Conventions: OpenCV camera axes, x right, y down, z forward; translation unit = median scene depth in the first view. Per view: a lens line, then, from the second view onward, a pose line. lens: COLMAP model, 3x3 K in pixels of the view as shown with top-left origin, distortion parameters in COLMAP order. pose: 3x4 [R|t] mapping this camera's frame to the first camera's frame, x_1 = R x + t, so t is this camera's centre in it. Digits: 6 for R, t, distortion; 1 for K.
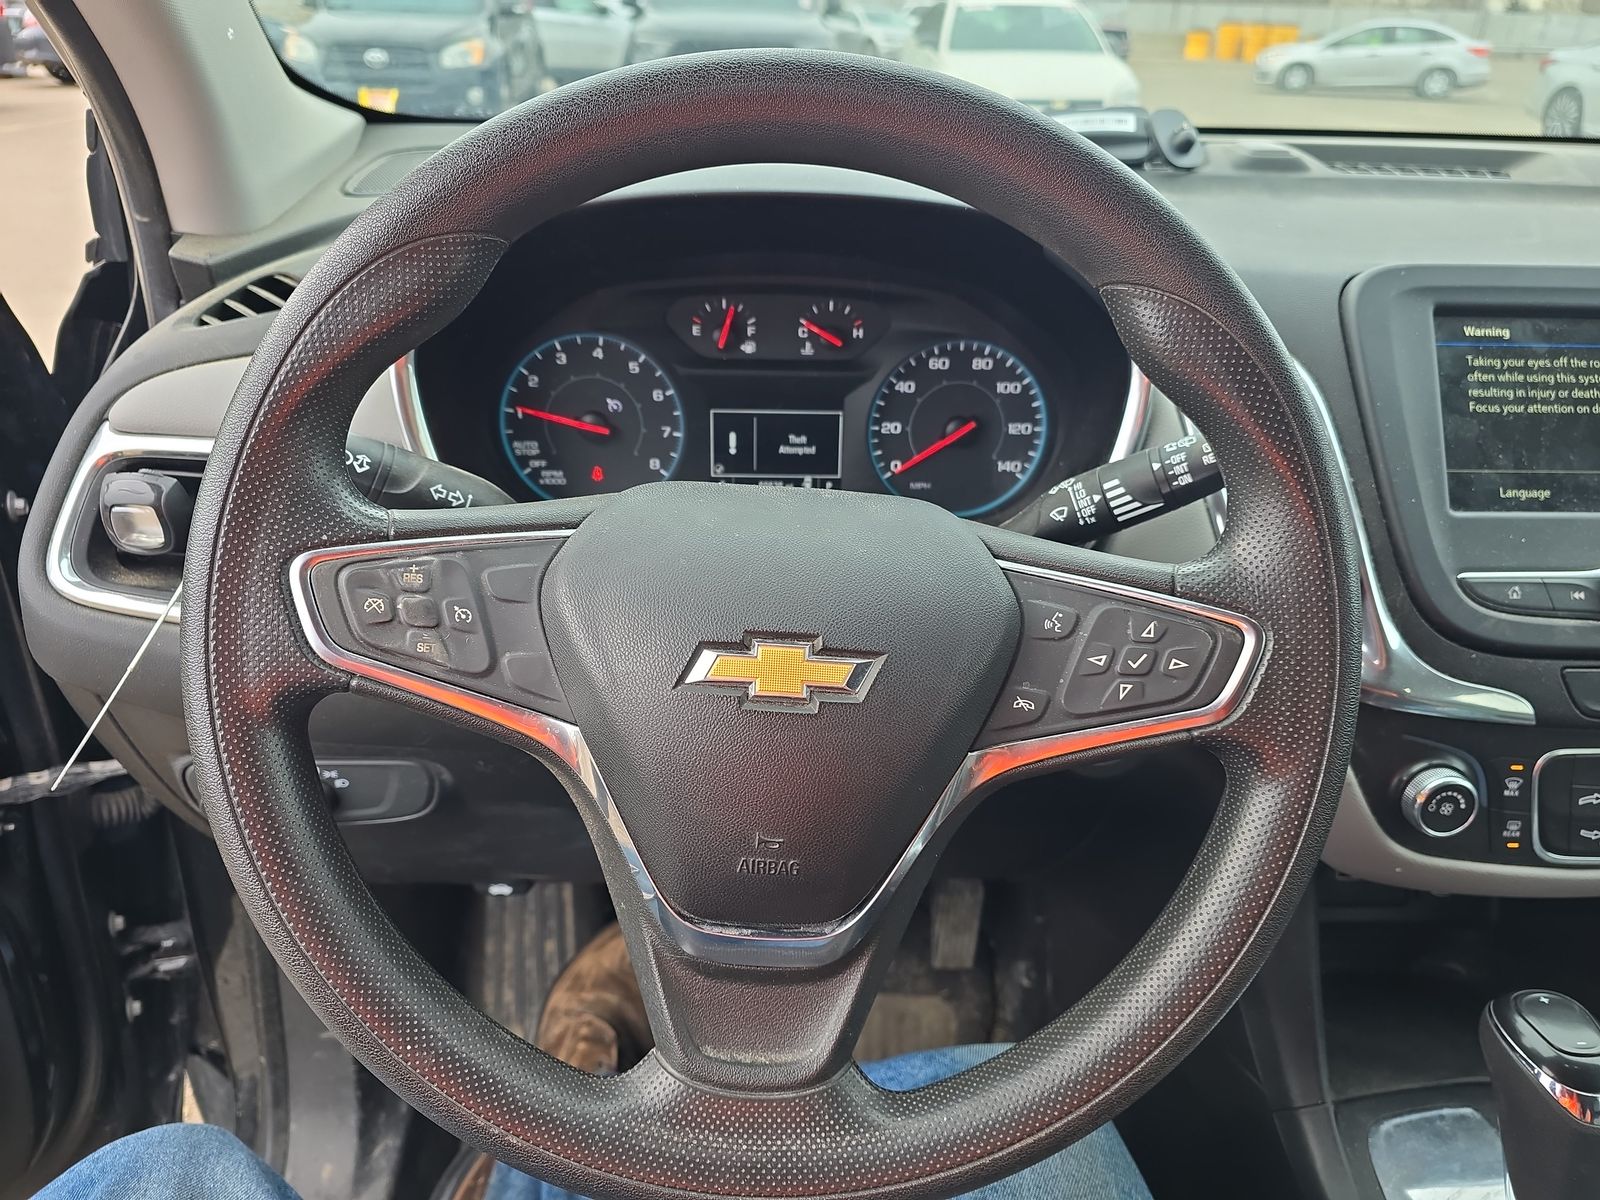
lens RADIAL K [[1113.3, 0, 800.0], [0, 1113.3, 600.0], [0, 0, 1]] dist [0.074454, -0.102355]
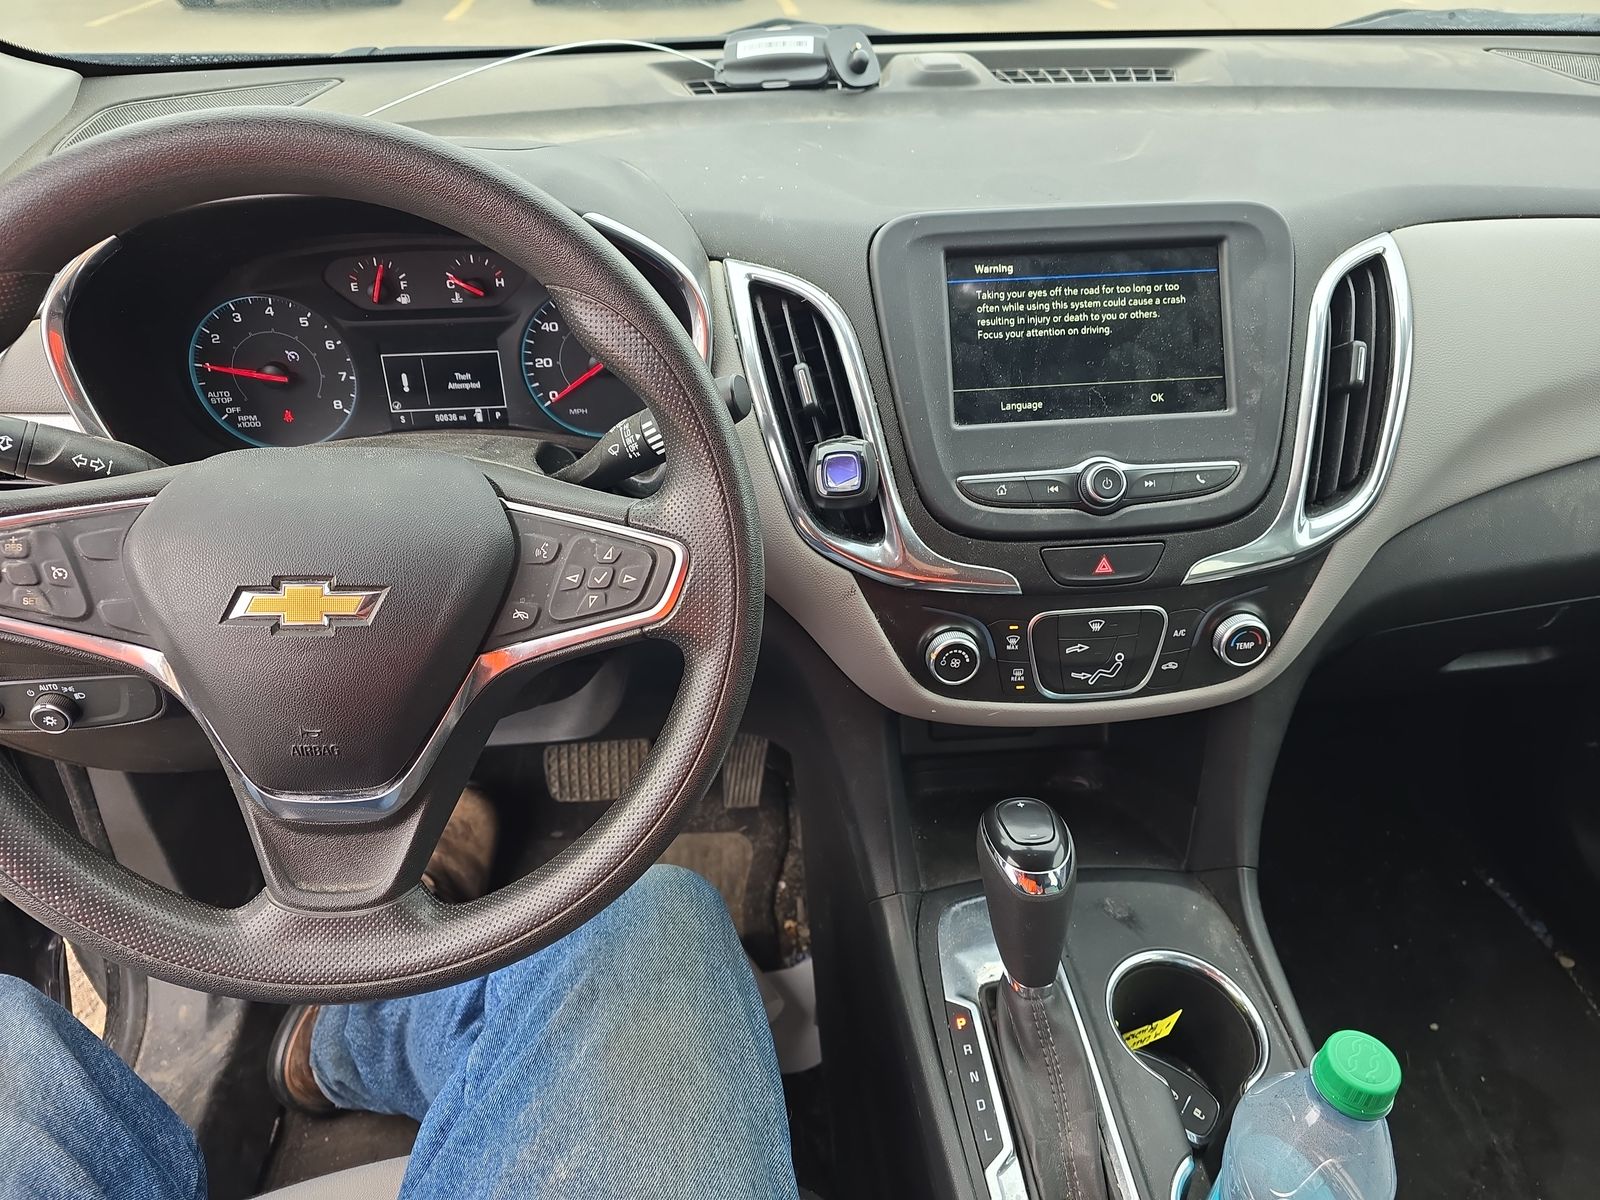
lens RADIAL K [[1108.3, 0, 800.0], [0, 1108.3, 600.0], [0, 0, 1]] dist [0.052662, -0.039365]
pose [[0.997870, -0.058308, 0.029254, 0.349924], [0.054118, 0.990313, 0.127869, -0.052232], [-0.036426, -0.126013, 0.991360, -0.213861]]
